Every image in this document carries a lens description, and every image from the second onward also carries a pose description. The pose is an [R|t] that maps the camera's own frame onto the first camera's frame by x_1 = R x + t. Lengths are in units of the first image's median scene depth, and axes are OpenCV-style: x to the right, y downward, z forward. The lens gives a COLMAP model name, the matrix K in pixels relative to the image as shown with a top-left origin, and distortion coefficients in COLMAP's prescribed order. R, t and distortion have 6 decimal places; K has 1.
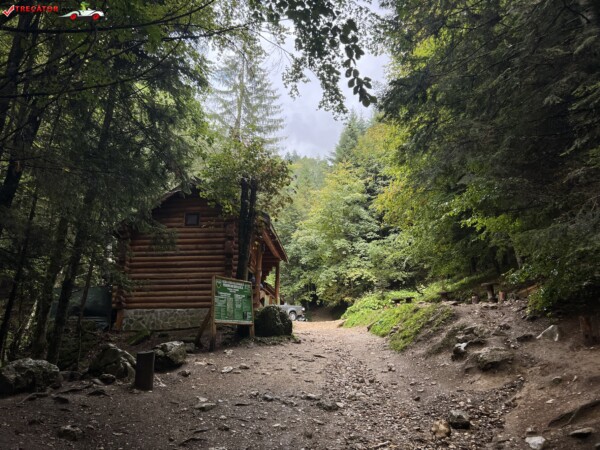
lens RADIAL K [[440.3, 0, 296.5], [0, 440.3, 220.7], [0, 0, 1]] dist [0.024786, -0.011845]
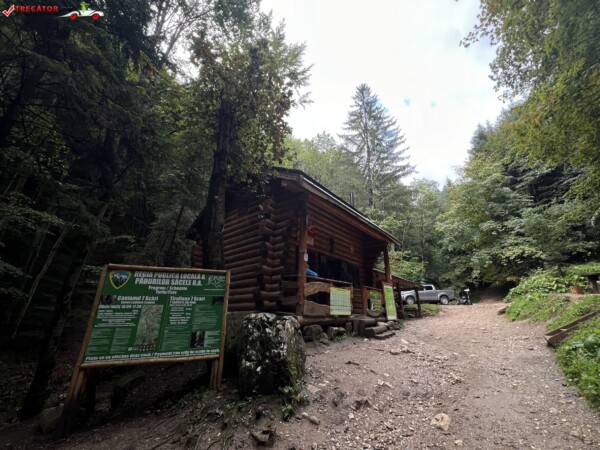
lens RADIAL K [[238.9, 0, 300.8], [0, 238.9, 226.3], [0, 0, 1]] dist [-0.003905, 0.000886]
pose [[0.810031, -0.205254, -0.549292, 0.054732], [0.165543, 0.978680, -0.121580, 0.052088], [0.562535, 0.007552, 0.826739, 0.307542]]
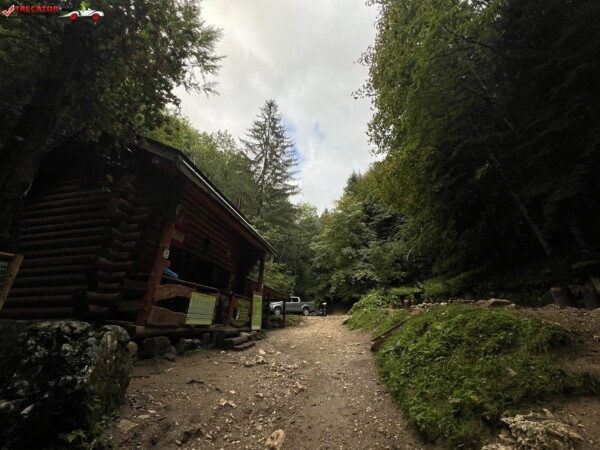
lens RADIAL K [[238.9, 0, 300.5], [0, 238.9, 226.5], [0, 0, 1]] dist [-0.003905, 0.000886]
pose [[0.991691, -0.051507, -0.117881, 0.055278], [0.038624, 0.993283, -0.109078, 0.055971], [0.122707, 0.103619, 0.987019, 0.319505]]
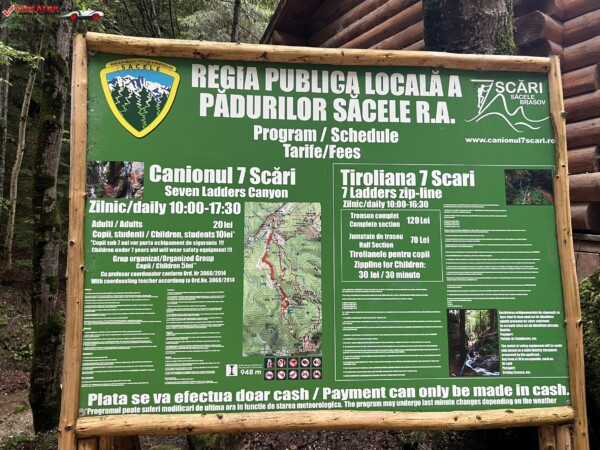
lens RADIAL K [[440.3, 0, 299.7], [0, 440.3, 225.4], [0, 0, 1]] dist [0.024786, -0.011845]
pose [[0.607127, -0.012094, -0.794513, -0.018807], [0.207564, 0.967582, 0.143882, 0.058012], [0.767016, -0.252267, 0.589956, 0.329677]]
